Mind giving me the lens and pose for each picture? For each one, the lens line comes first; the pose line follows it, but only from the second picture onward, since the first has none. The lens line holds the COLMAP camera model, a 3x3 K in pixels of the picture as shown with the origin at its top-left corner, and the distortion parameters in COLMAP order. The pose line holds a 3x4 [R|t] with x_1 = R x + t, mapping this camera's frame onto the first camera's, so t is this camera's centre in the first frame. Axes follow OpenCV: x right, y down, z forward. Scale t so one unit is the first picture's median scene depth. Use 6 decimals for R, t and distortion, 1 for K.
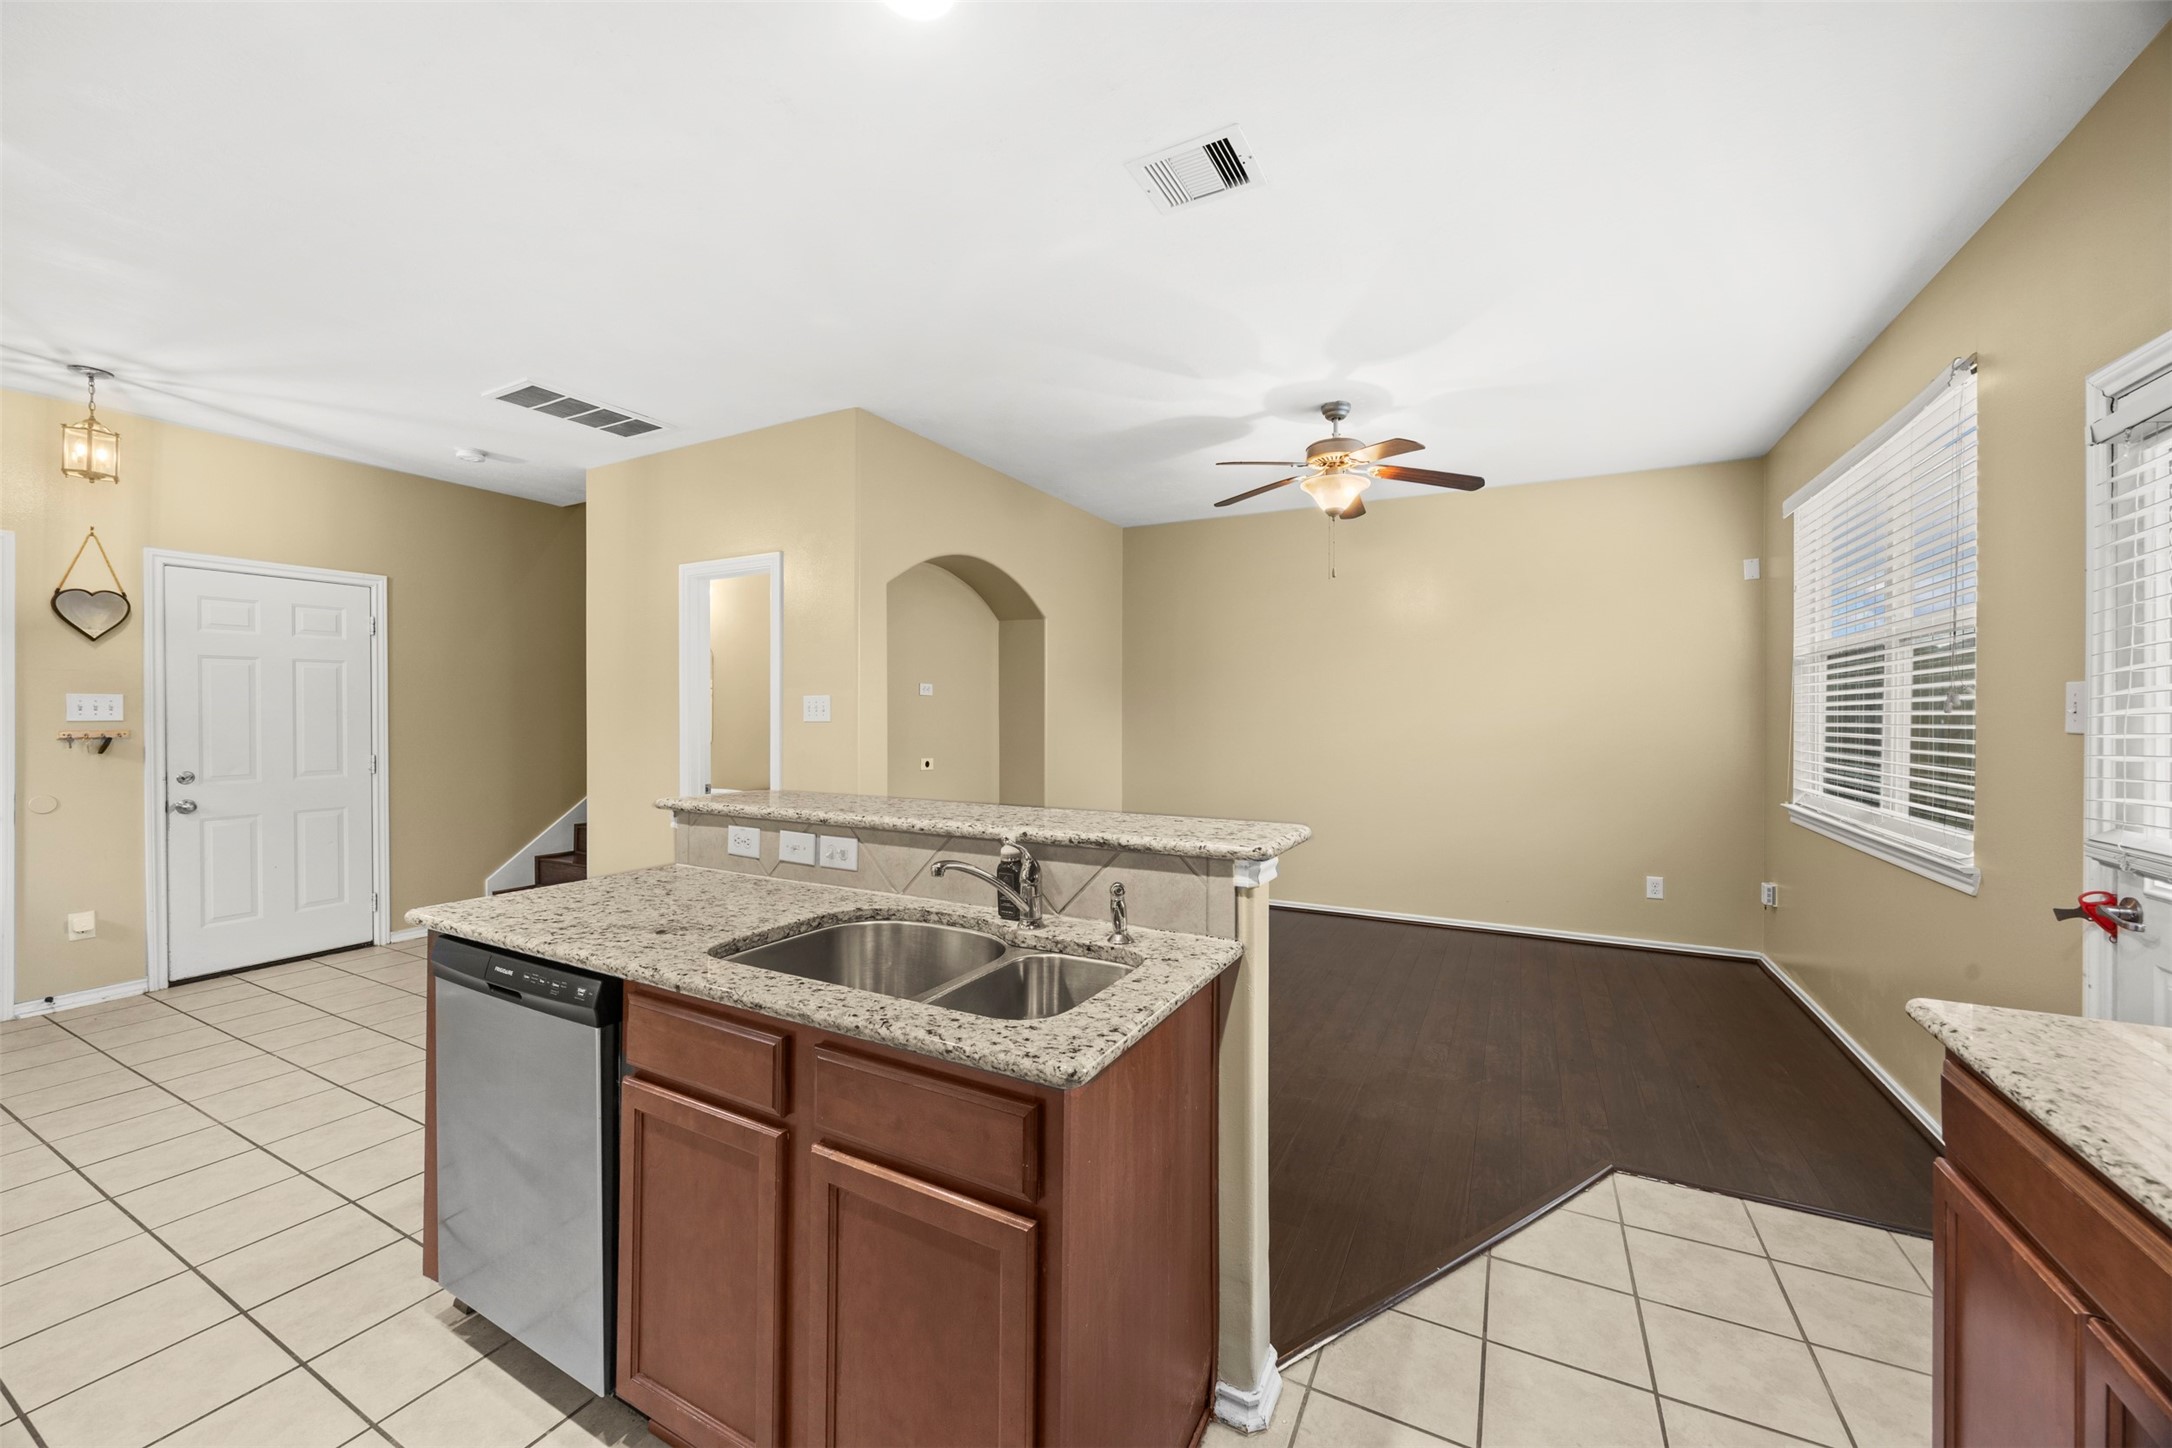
lens RADIAL K [[828.3, 0, 1095.9], [0, 828.3, 717.7], [0, 0, 1]] dist [-0.006092, 0.001443]
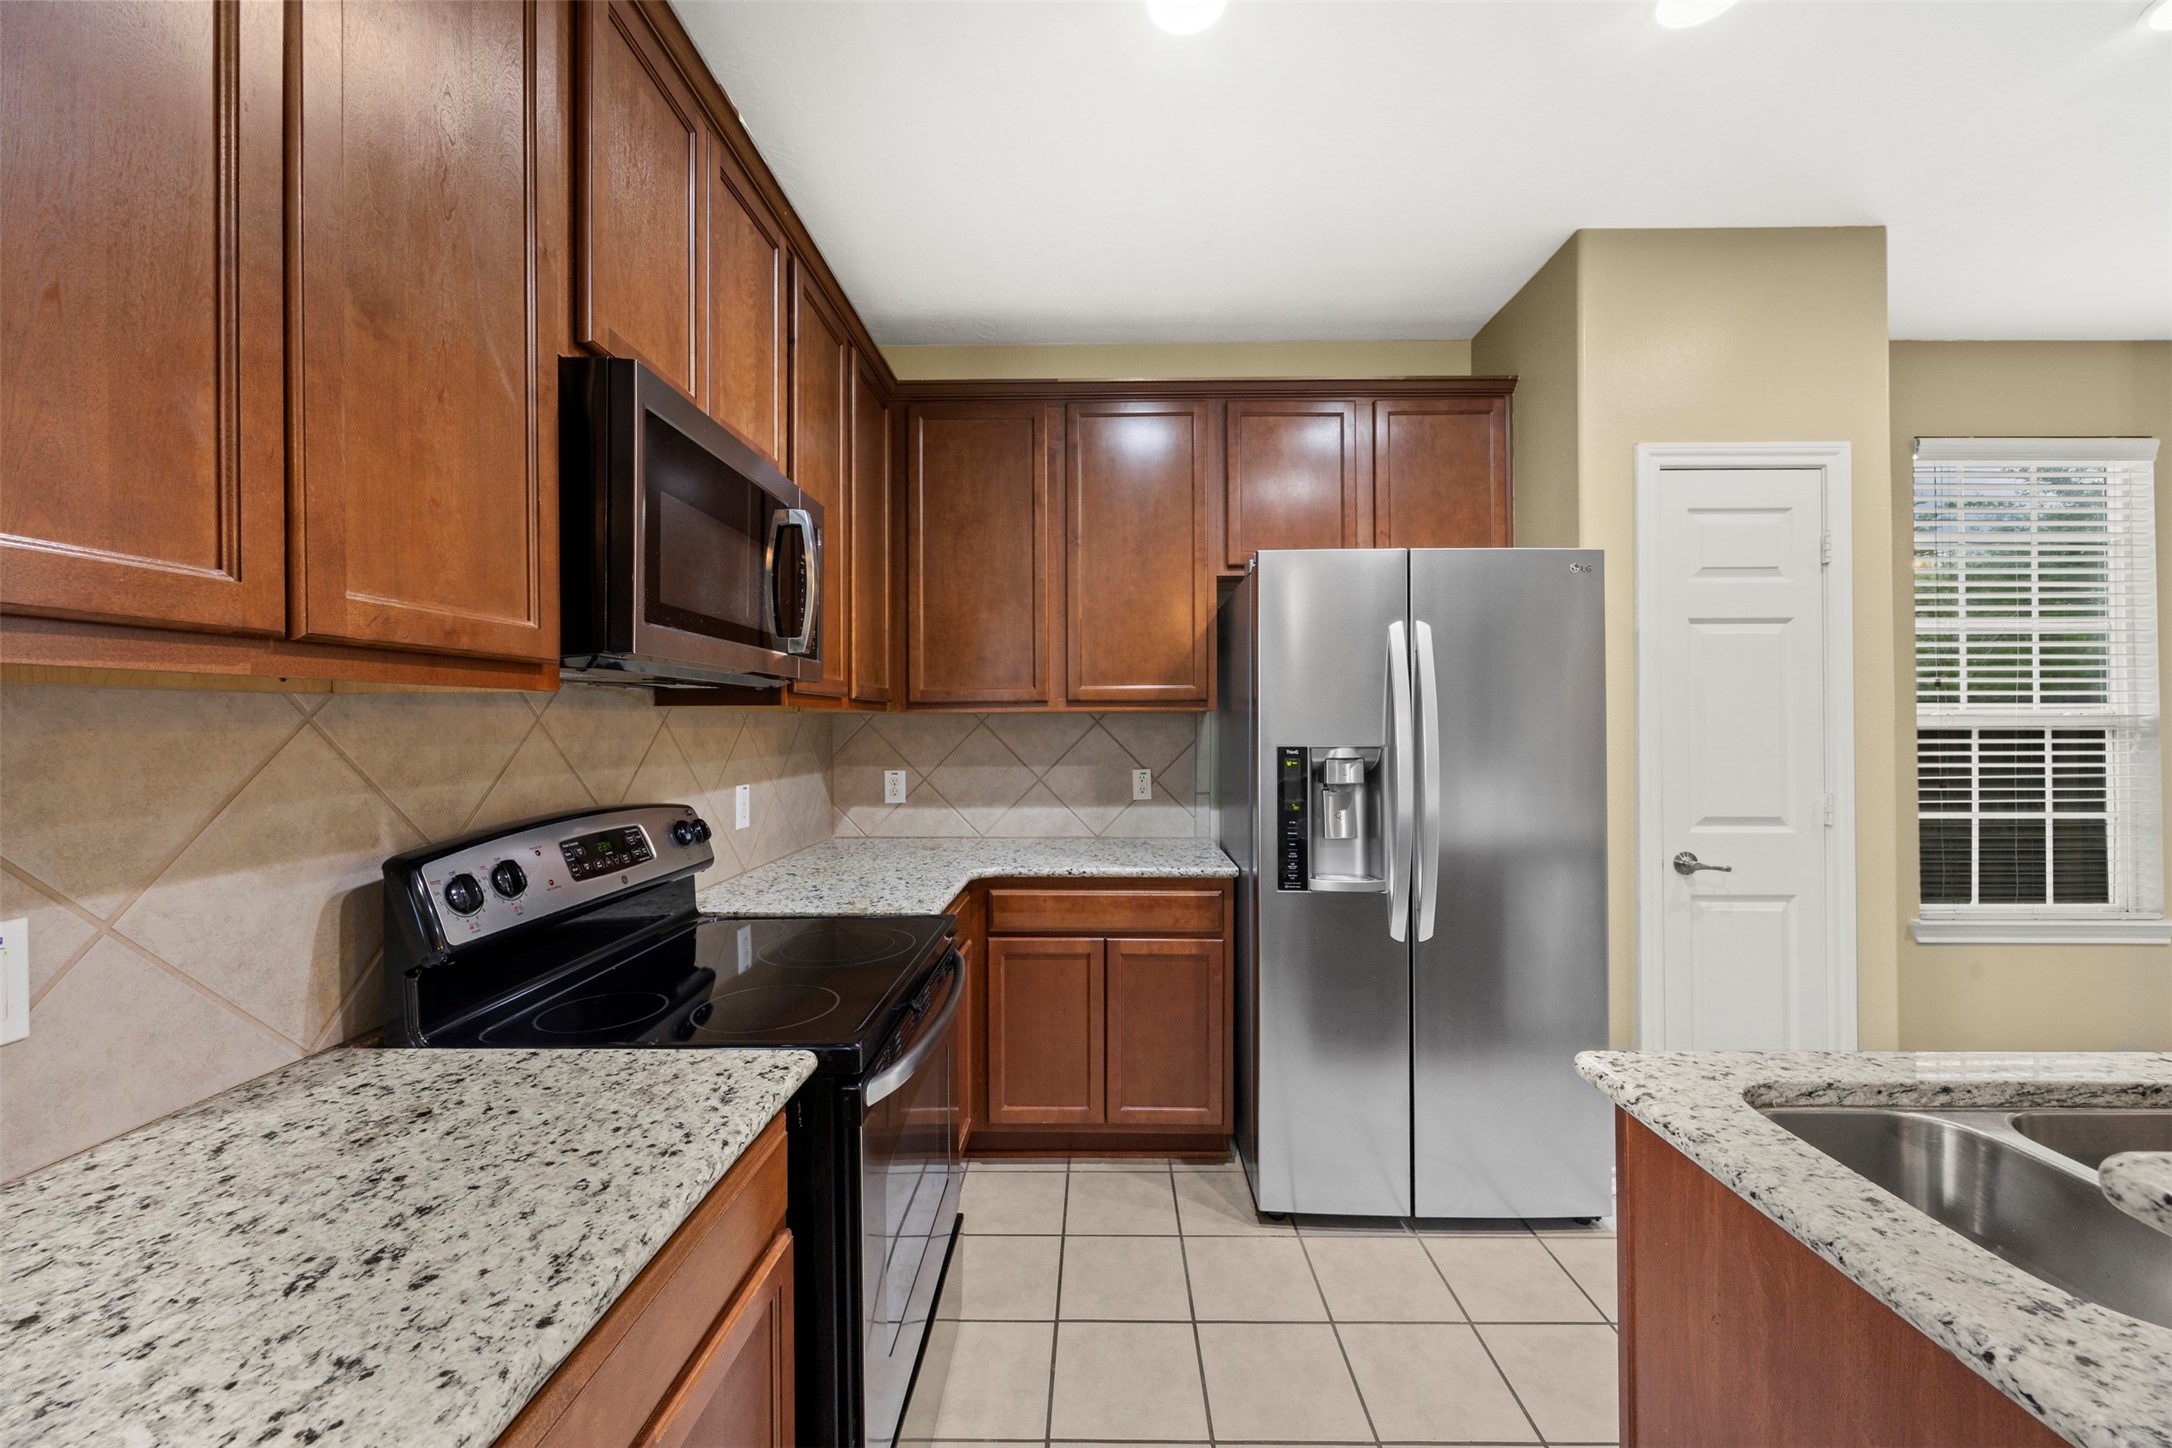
lens RADIAL K [[828.3, 0, 1097.6], [0, 828.3, 724.2], [0, 0, 1]] dist [-0.006092, 0.001443]
pose [[-0.889771, -0.000105, -0.456408, 0.270979], [-0.000763, 0.999999, 0.001257, 0.000486], [0.456407, 0.001467, -0.889770, 0.448245]]
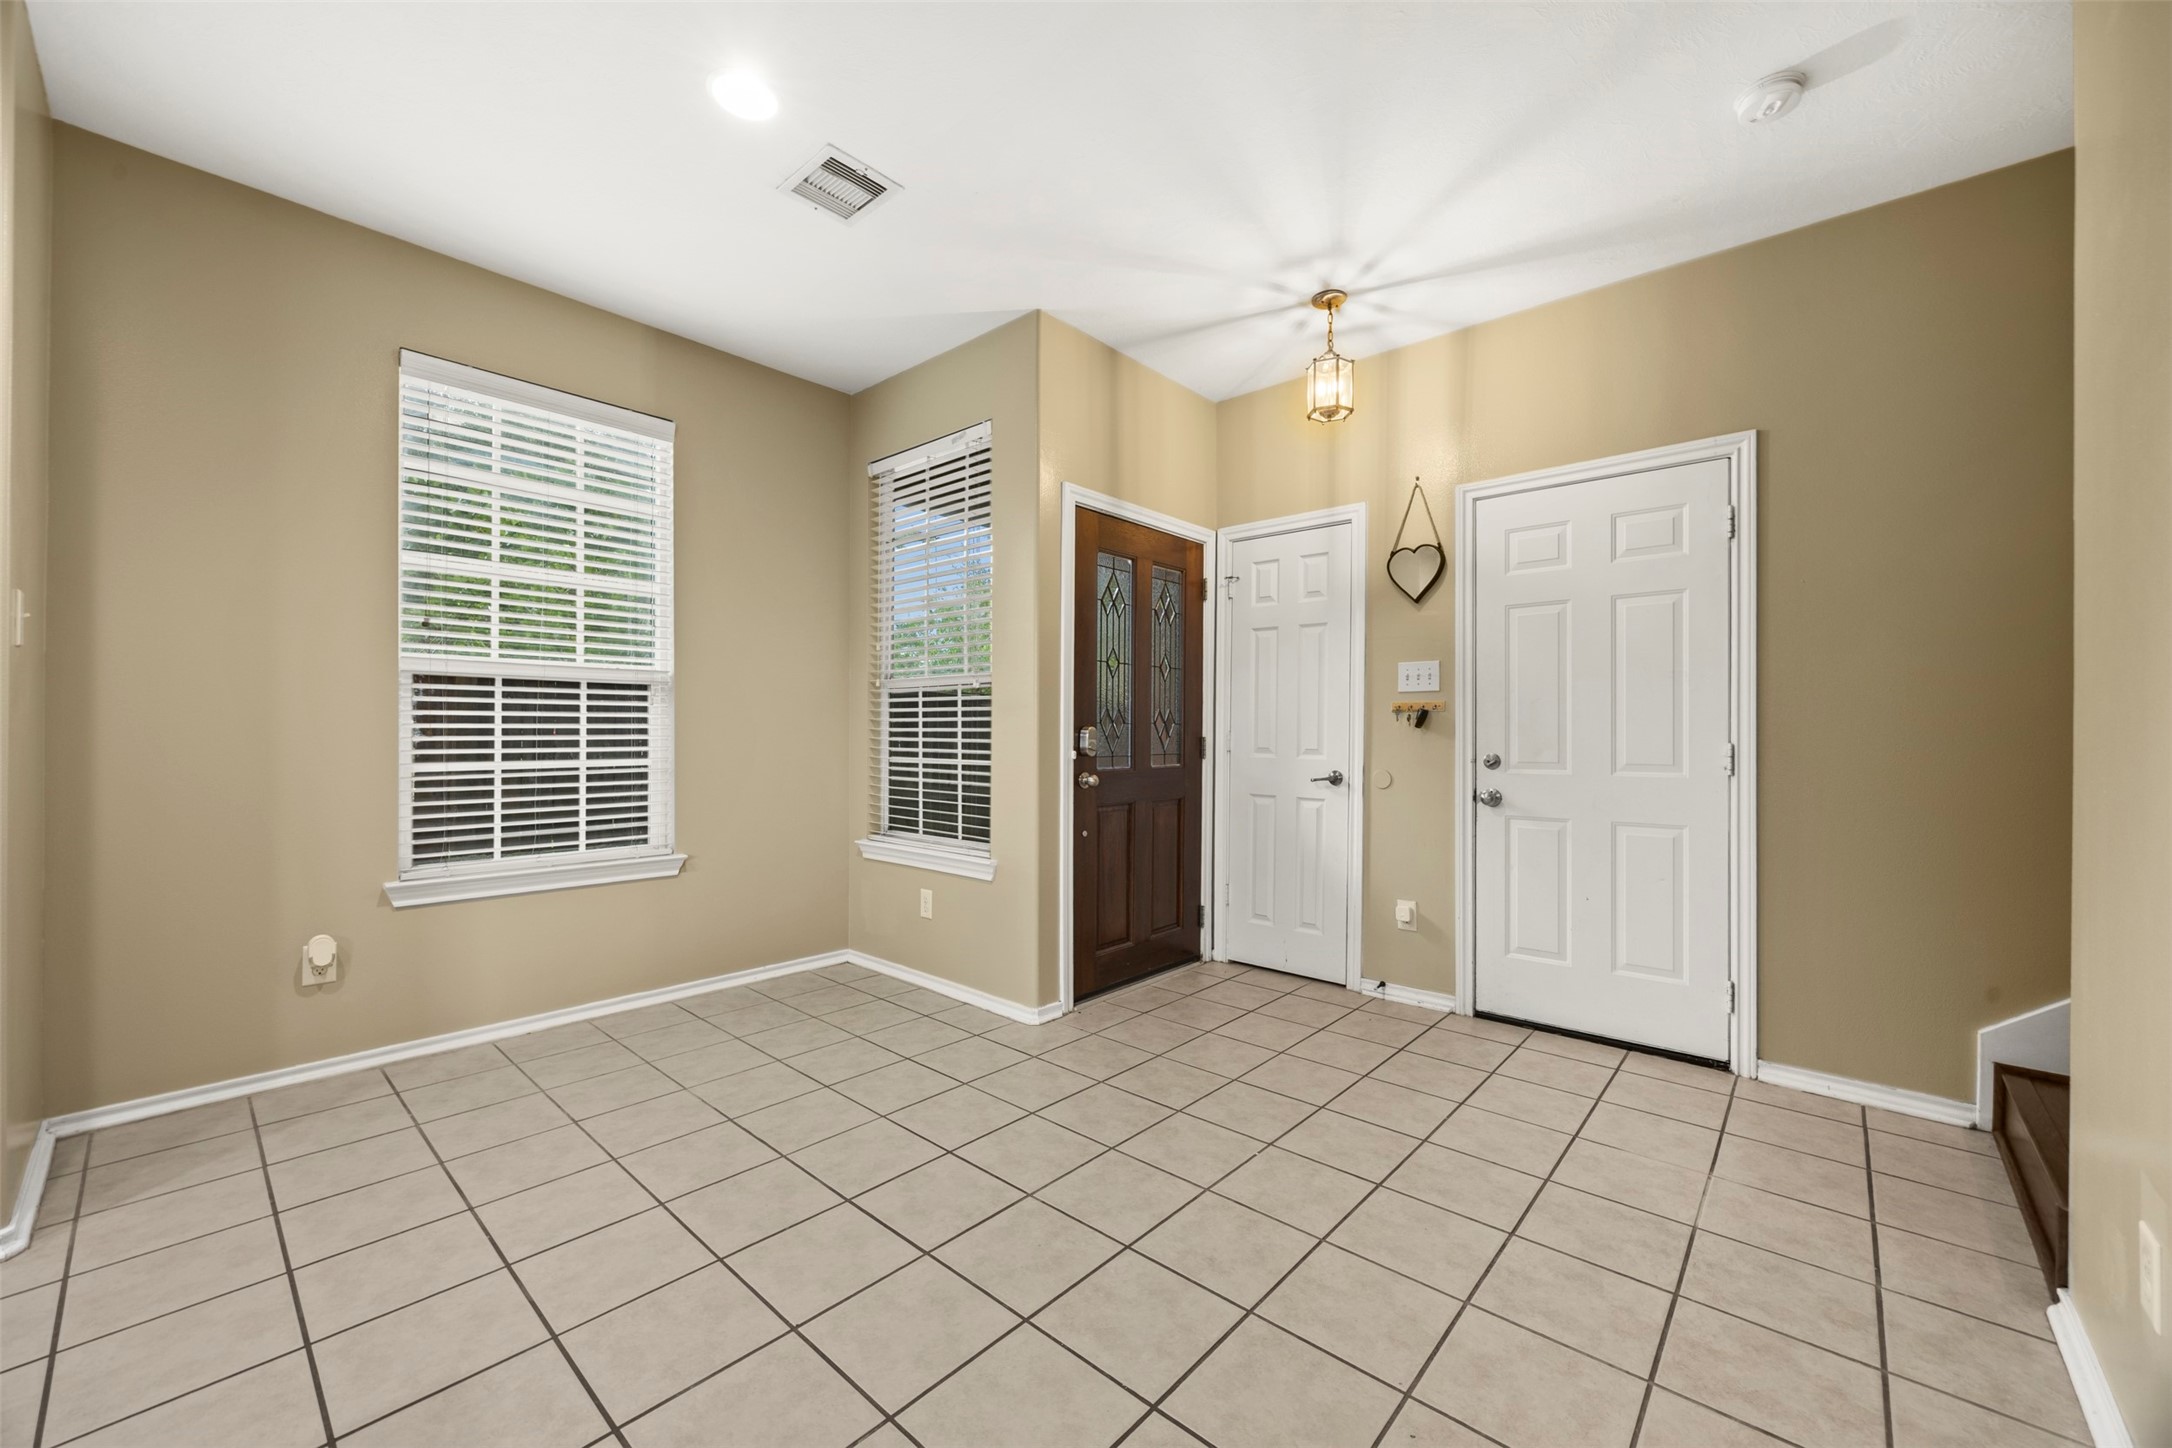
lens RADIAL K [[828.3, 0, 1085.2], [0, 828.3, 730.8], [0, 0, 1]] dist [-0.006092, 0.001443]
pose [[-0.246538, -0.003342, -0.969127, -0.244158], [-0.011843, 0.999930, -0.000436, 0.050990], [0.969061, 0.011370, -0.246560, 0.857437]]
